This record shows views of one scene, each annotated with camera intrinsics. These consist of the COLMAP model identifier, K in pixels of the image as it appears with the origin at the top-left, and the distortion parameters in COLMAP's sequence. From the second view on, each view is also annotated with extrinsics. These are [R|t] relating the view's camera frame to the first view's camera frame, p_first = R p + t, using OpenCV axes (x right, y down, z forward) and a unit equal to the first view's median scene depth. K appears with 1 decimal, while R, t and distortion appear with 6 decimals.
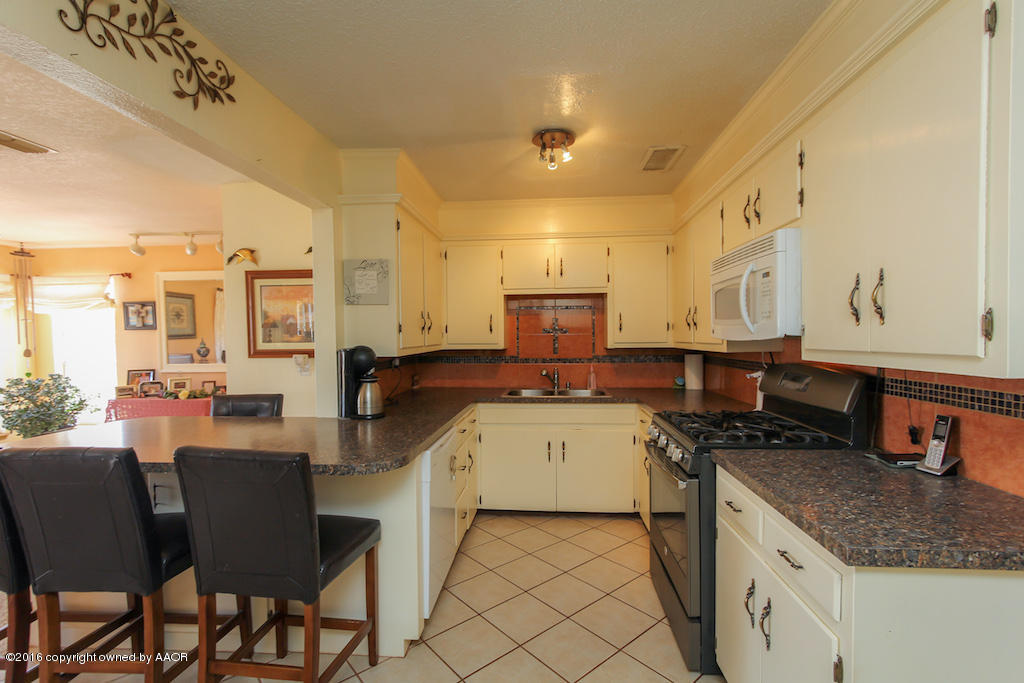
lens RADIAL K [[475.7, 0, 525.8], [0, 475.7, 350.4], [0, 0, 1]] dist [-0.008261, 0.004465]
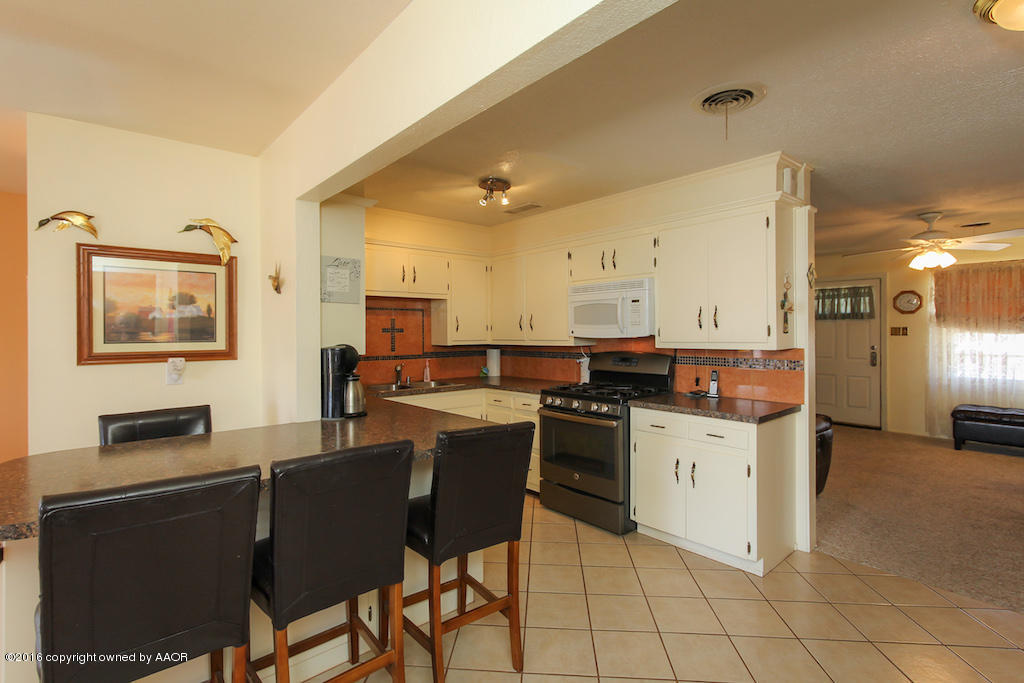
lens RADIAL K [[475.7, 0, 516.8], [0, 475.7, 338.0], [0, 0, 1]] dist [-0.008261, 0.004465]
pose [[0.701803, -0.003030, 0.712365, -0.636630], [0.020676, 0.999656, -0.016117, 0.000256], [-0.712071, 0.026040, 0.701624, 0.035727]]
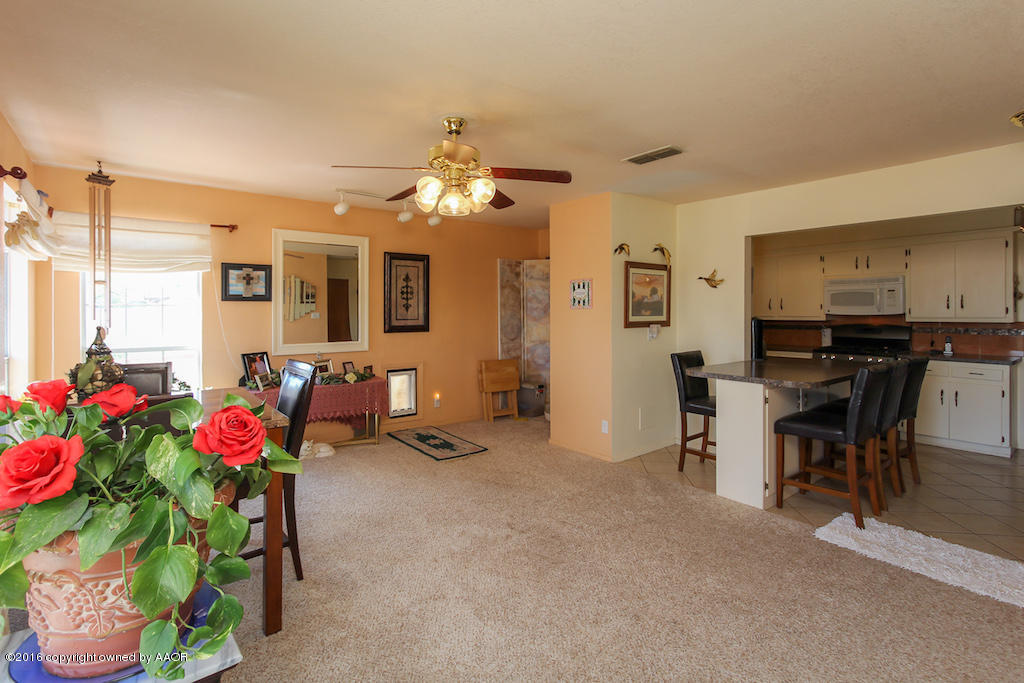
lens RADIAL K [[475.7, 0, 510.4], [0, 475.7, 315.0], [0, 0, 1]] dist [-0.008261, 0.004465]
pose [[0.743842, 0.001610, 0.668354, -1.705600], [0.014670, 0.999717, -0.018734, -0.000072], [-0.668195, 0.023740, 0.743607, 0.247882]]
